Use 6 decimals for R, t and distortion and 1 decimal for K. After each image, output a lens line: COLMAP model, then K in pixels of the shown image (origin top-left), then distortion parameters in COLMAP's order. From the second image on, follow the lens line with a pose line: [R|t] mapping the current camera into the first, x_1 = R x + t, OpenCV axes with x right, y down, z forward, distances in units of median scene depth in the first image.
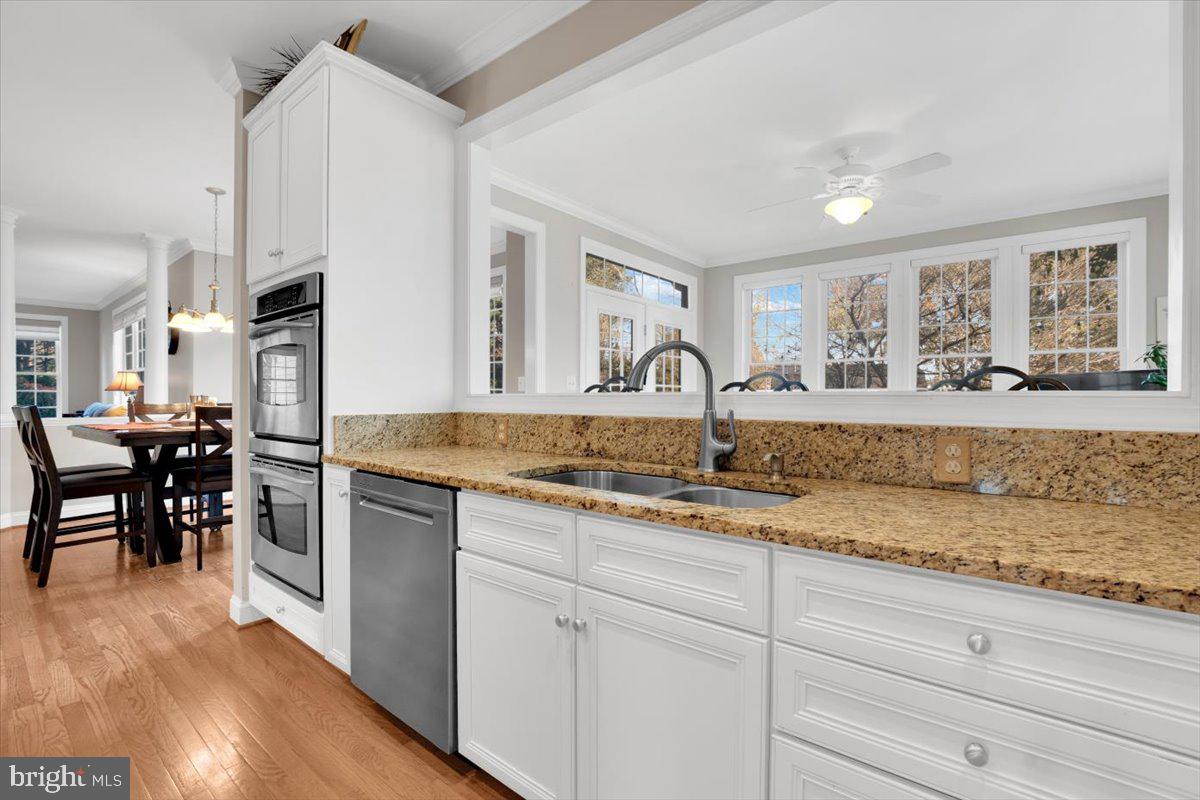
lens RADIAL K [[541.2, 0, 594.6], [0, 541.2, 395.1], [0, 0, 1]] dist [-0.015068, 0.000344]
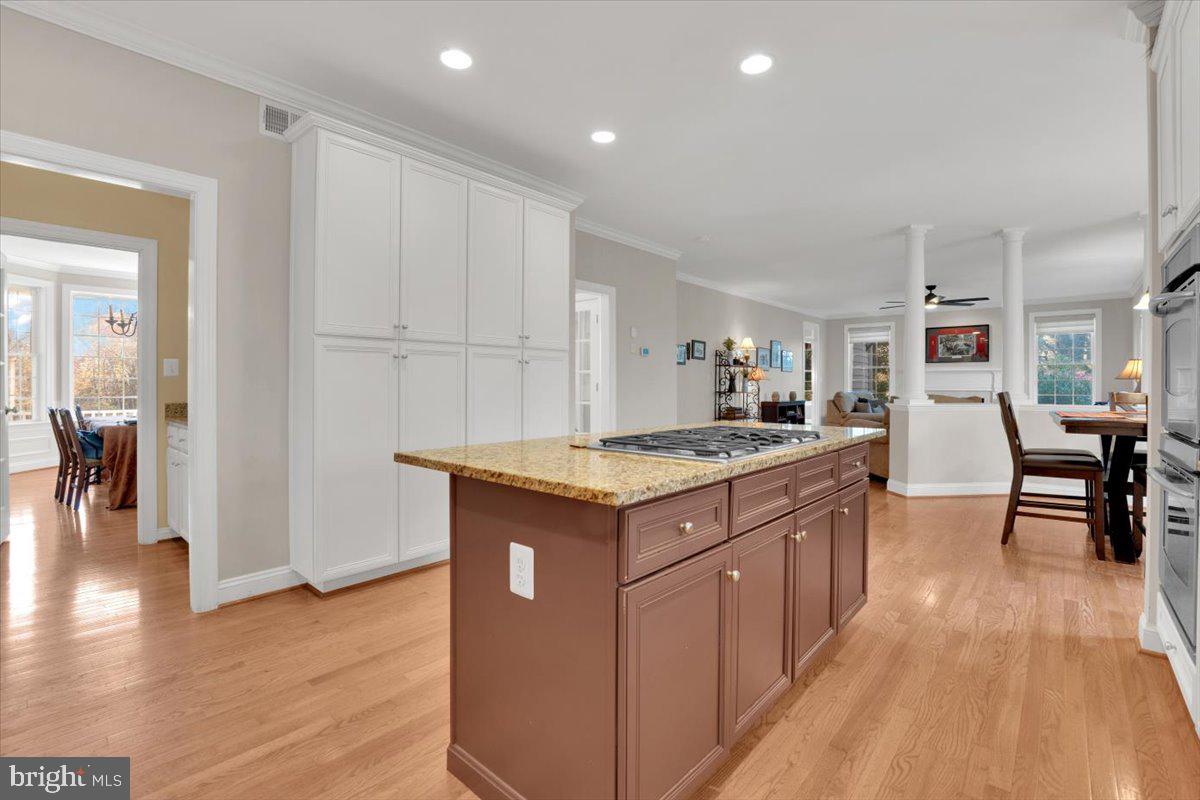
lens RADIAL K [[541.2, 0, 594.6], [0, 541.2, 395.1], [0, 0, 1]] dist [-0.015068, 0.000344]
pose [[-0.031475, 0.021989, -0.999263, 0.177385], [-0.001941, 0.999755, 0.022061, 0.001751], [0.999503, 0.002634, -0.031425, 0.116005]]
